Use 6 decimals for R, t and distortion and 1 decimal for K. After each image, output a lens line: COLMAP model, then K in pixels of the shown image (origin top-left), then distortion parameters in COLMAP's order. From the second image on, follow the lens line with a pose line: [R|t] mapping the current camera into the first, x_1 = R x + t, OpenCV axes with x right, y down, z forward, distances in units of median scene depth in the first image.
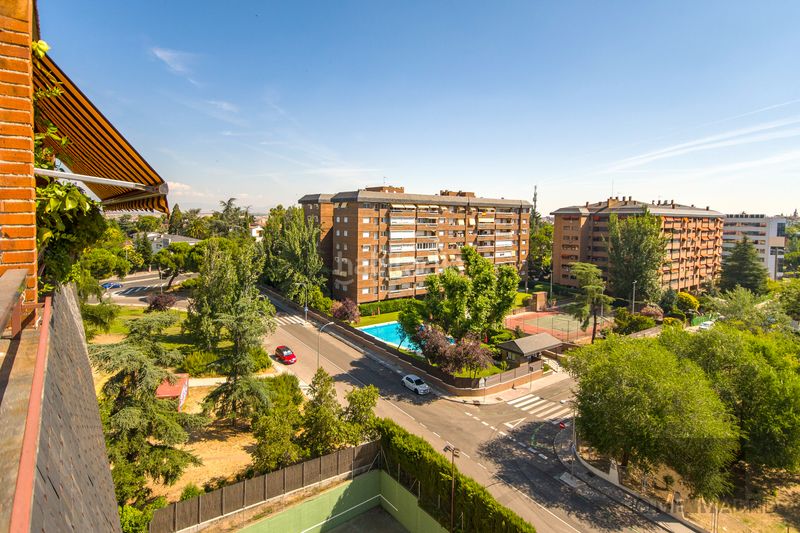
lens RADIAL K [[427.6, 0, 398.2], [0, 427.6, 236.6], [0, 0, 1]] dist [0.002178, -0.000339]
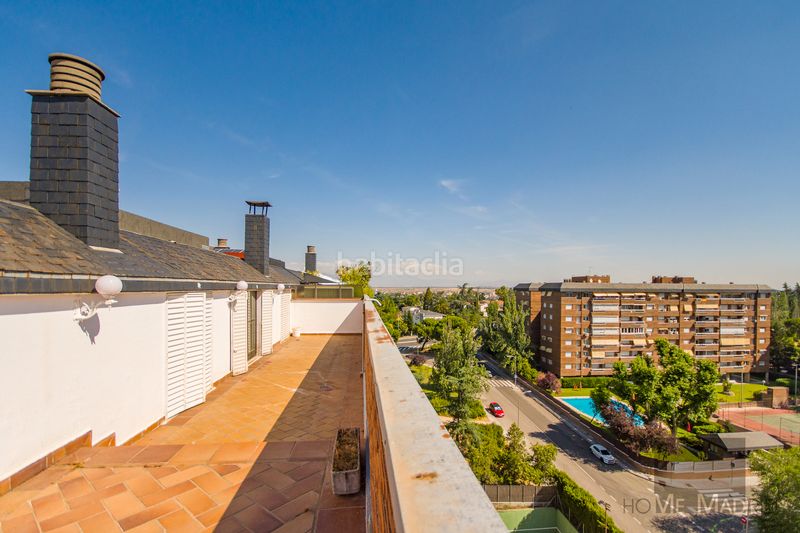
lens RADIAL K [[431.6, 0, 400.0], [0, 431.6, 266.5], [0, 0, 1]] dist [0.027674, -0.031566]
pose [[0.850337, -0.002308, -0.526234, 0.168345], [-0.020931, 0.999051, -0.038204, -0.099427], [0.525823, 0.043501, 0.849481, -0.292472]]
